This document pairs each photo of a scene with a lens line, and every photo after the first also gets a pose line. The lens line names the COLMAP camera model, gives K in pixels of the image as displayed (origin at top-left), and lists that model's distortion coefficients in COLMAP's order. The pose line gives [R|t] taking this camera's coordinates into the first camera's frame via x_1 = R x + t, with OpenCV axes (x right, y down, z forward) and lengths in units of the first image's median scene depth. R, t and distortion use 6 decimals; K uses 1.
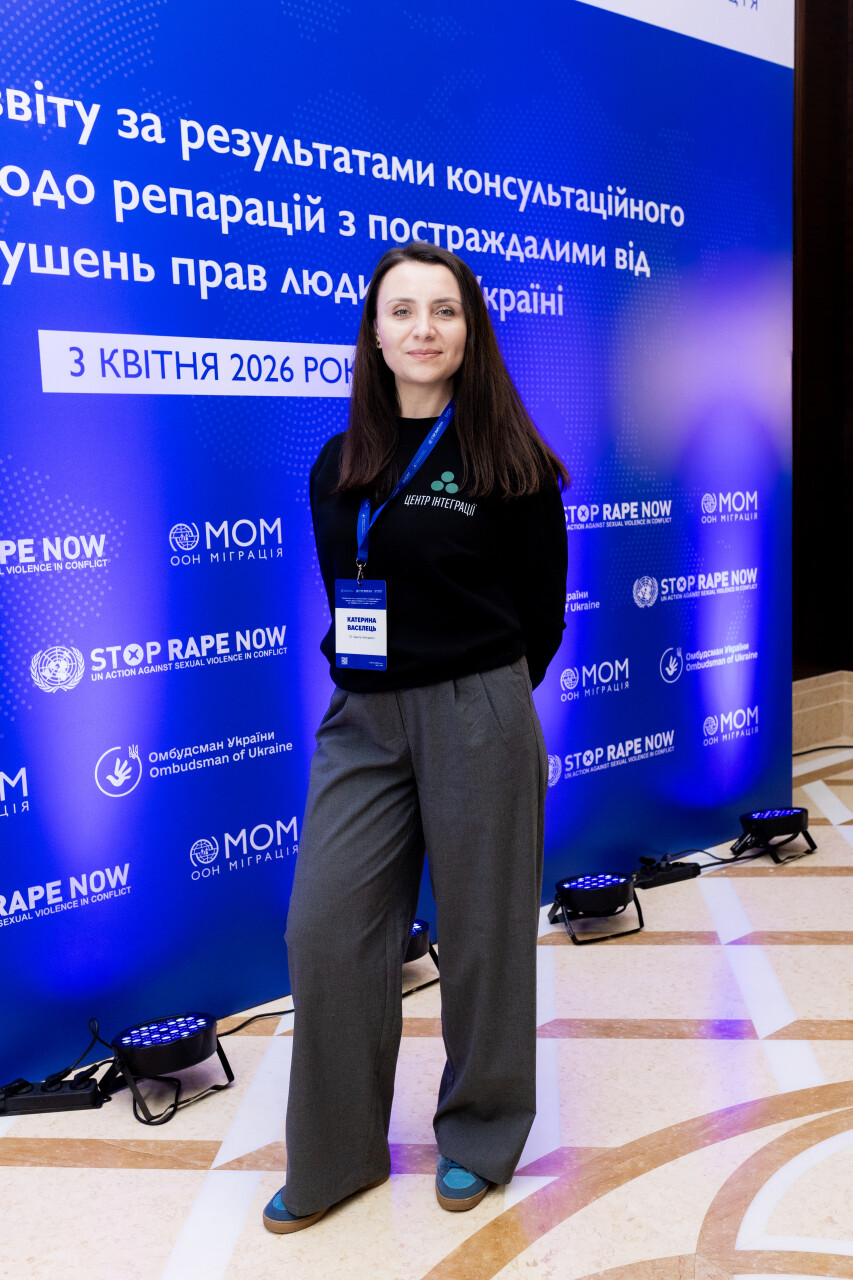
lens RADIAL K [[1201.5, 0, 418.5], [0, 1201.5, 641.3], [0, 0, 1]] dist [0.000604, 0.000000]
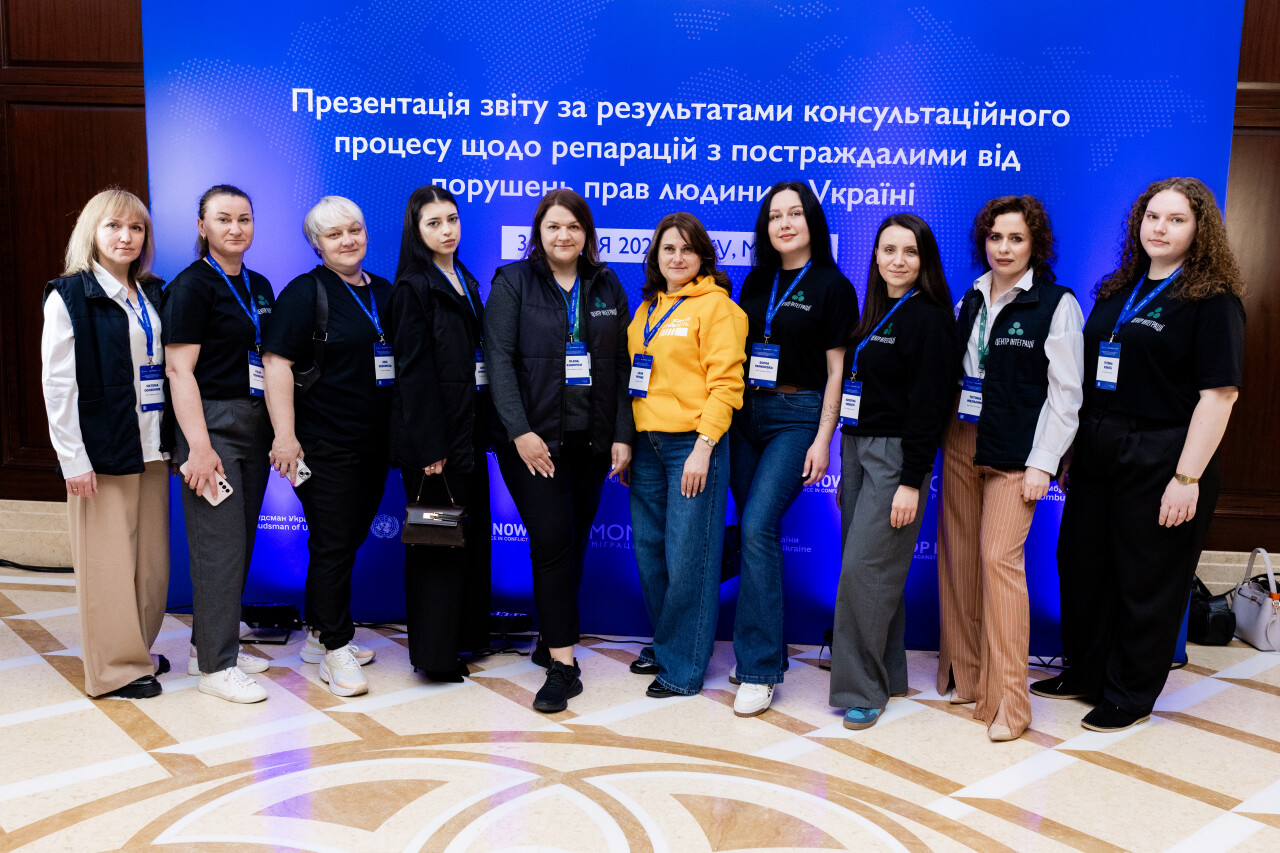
lens RADIAL K [[1201.5, 0, 644.3], [0, 1201.5, 429.5], [0, 0, 1]] dist [0.000604, 0.000000]
pose [[0.726662, 0.152076, -0.669952, 0.998030], [-0.144497, 0.987210, 0.067363, -0.092344], [0.671627, 0.047856, 0.739342, -0.185747]]
